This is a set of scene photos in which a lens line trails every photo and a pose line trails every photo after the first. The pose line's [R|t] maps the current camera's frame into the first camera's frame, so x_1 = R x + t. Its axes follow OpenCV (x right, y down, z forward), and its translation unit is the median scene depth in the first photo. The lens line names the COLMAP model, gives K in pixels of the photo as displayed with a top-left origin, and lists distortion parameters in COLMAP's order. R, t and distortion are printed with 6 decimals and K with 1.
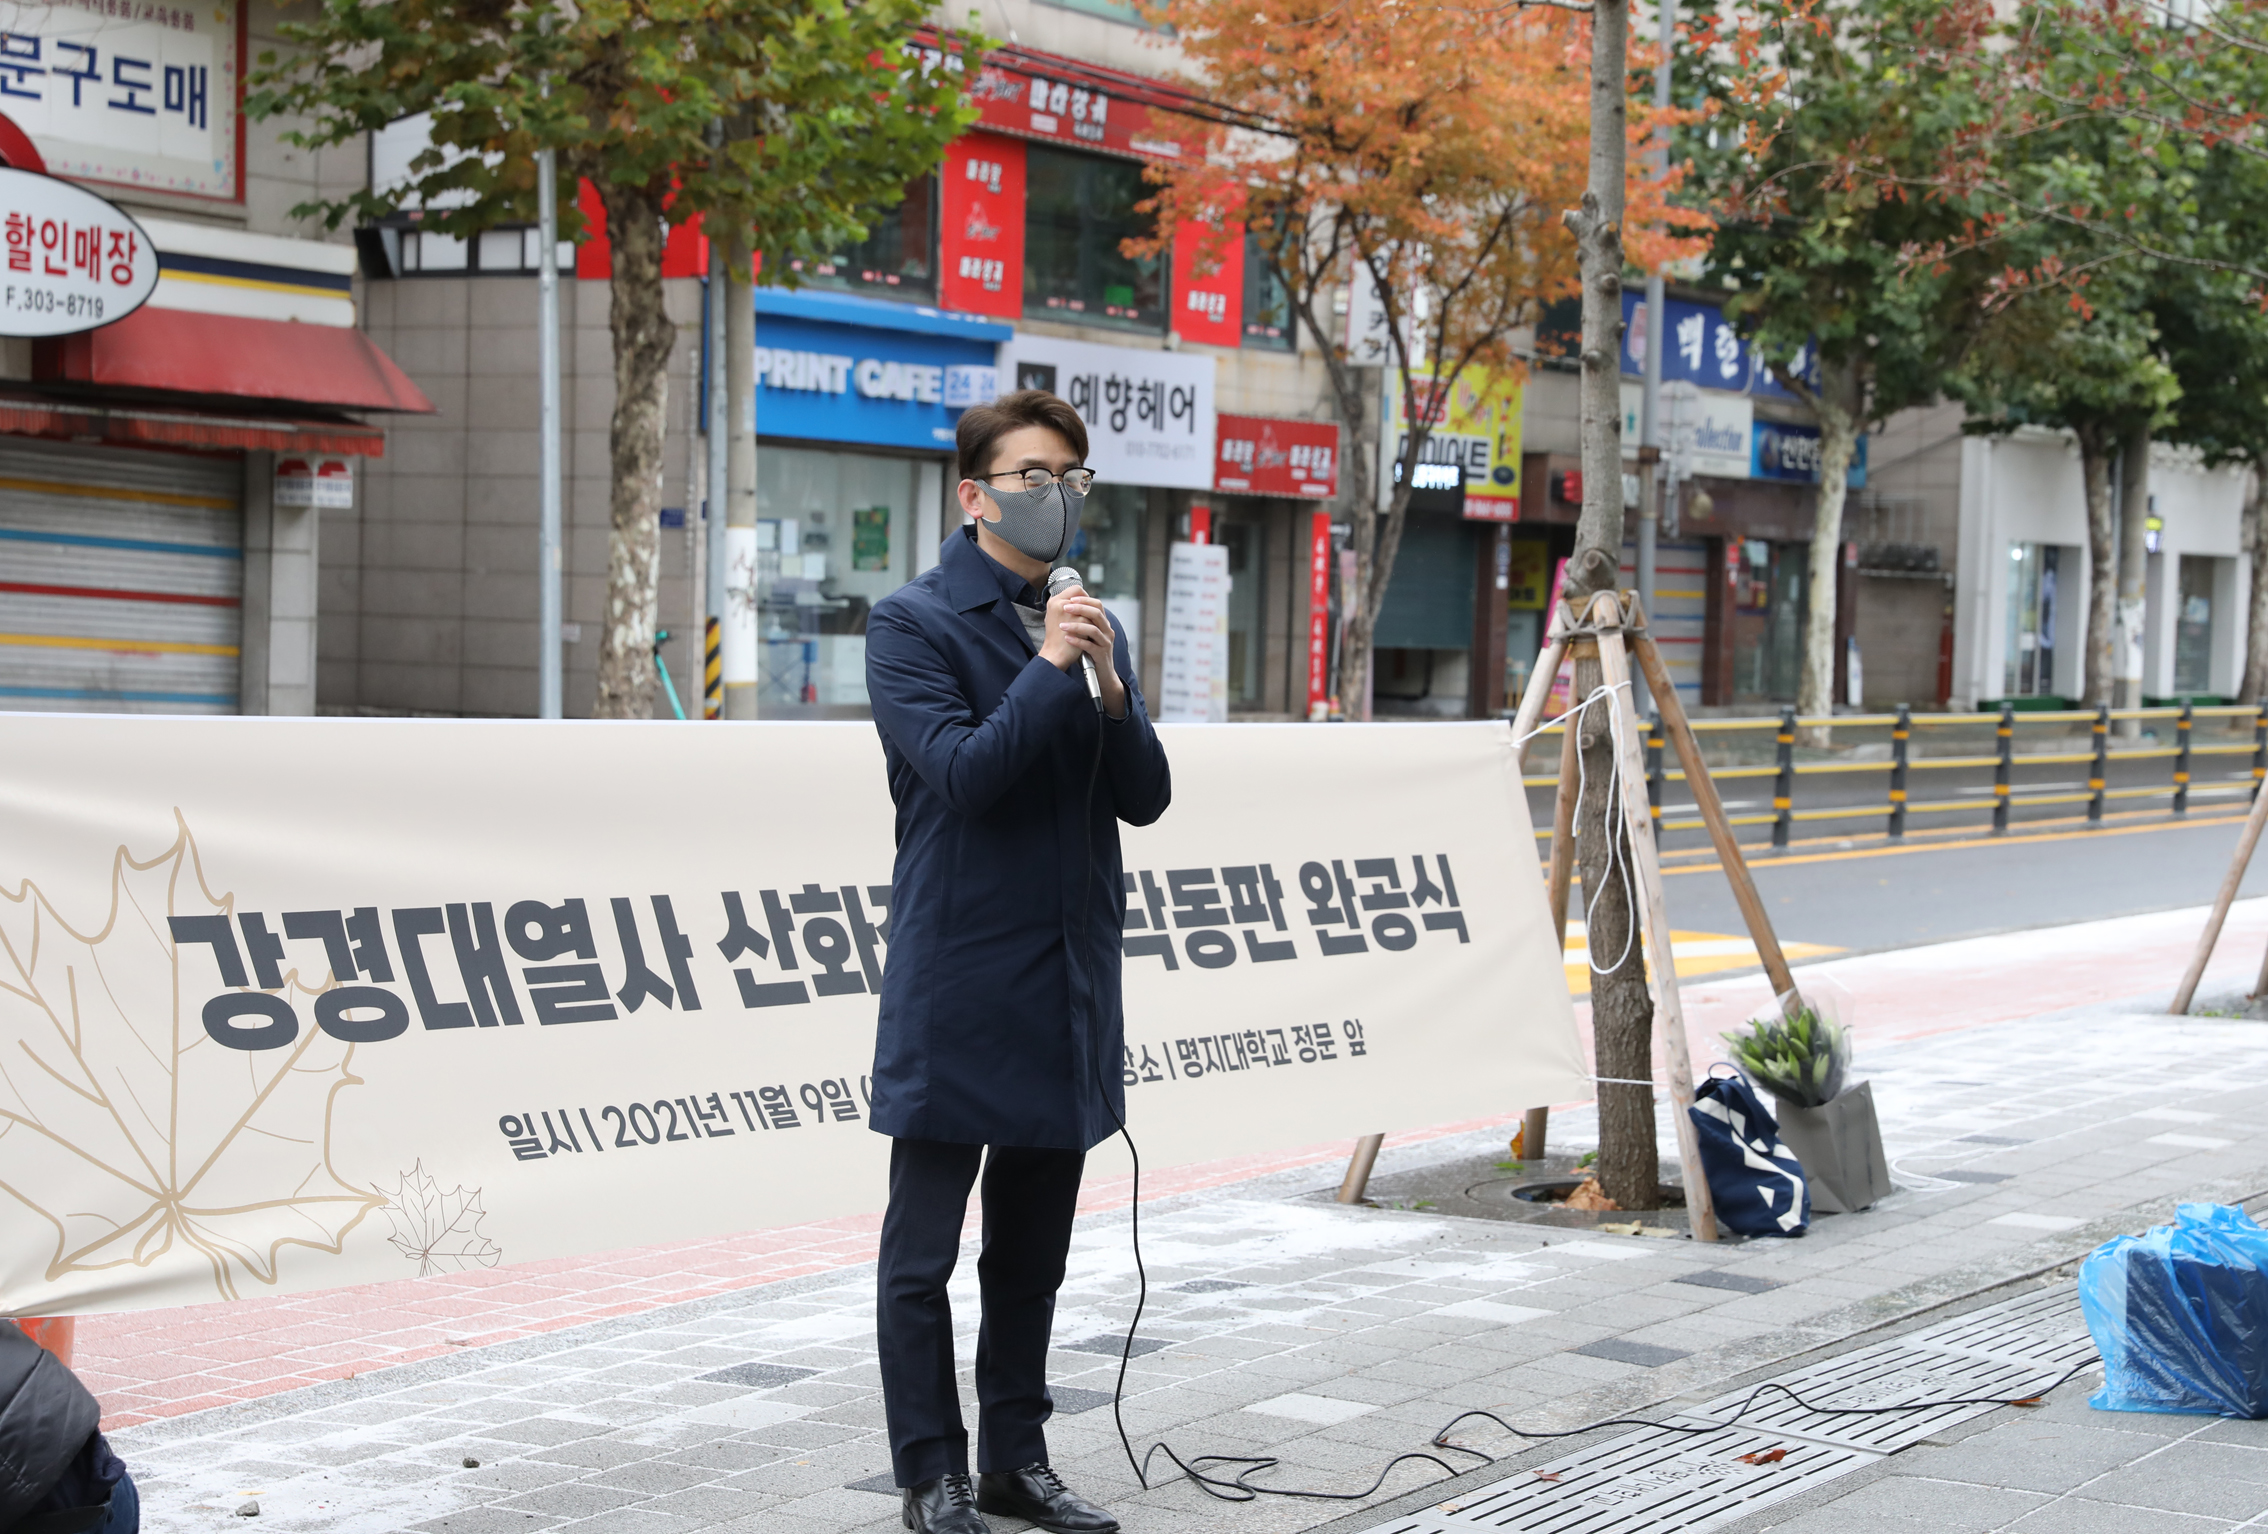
lens RADIAL K [[4173.2, 0, 1144.0], [0, 4173.2, 778.1], [0, 0, 1]] dist [0.207833, 0.000000]
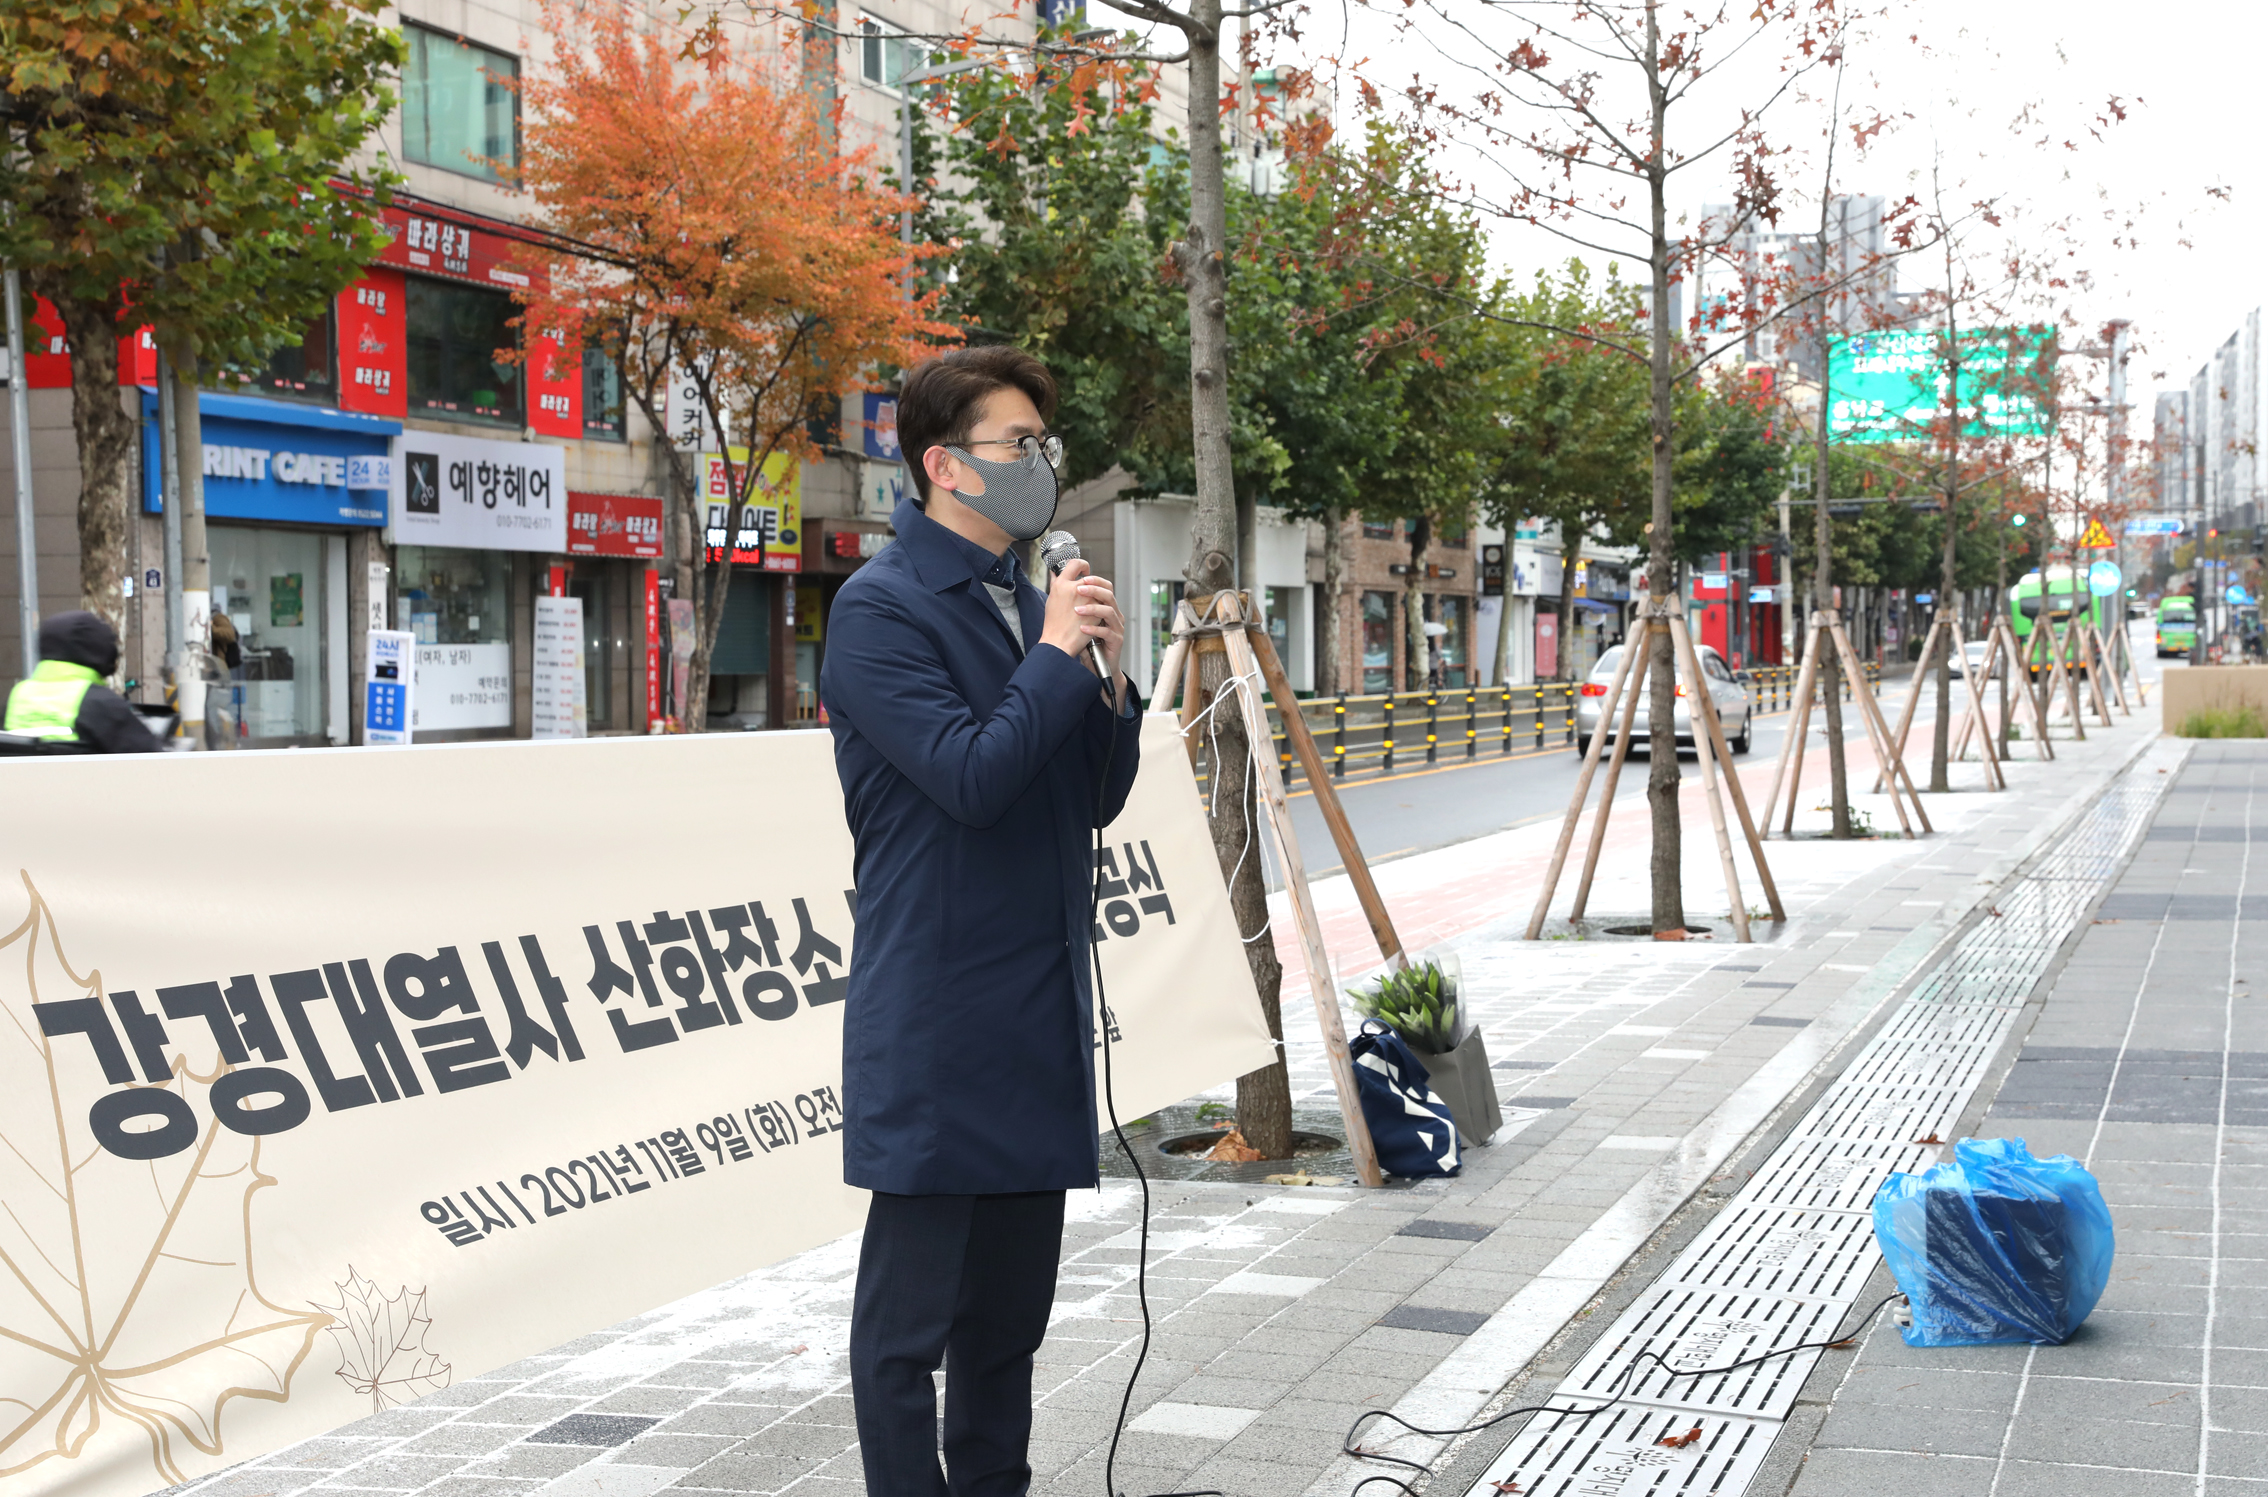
lens RADIAL K [[3080.3, 0, 1120.8], [0, 3080.3, 707.5], [0, 0, 1]] dist [0.107698, 0.000000]
pose [[0.973627, -0.041443, 0.224349, -0.093895], [0.046113, 0.998814, -0.015614, -0.003614], [-0.223436, 0.025548, 0.974384, 0.208569]]
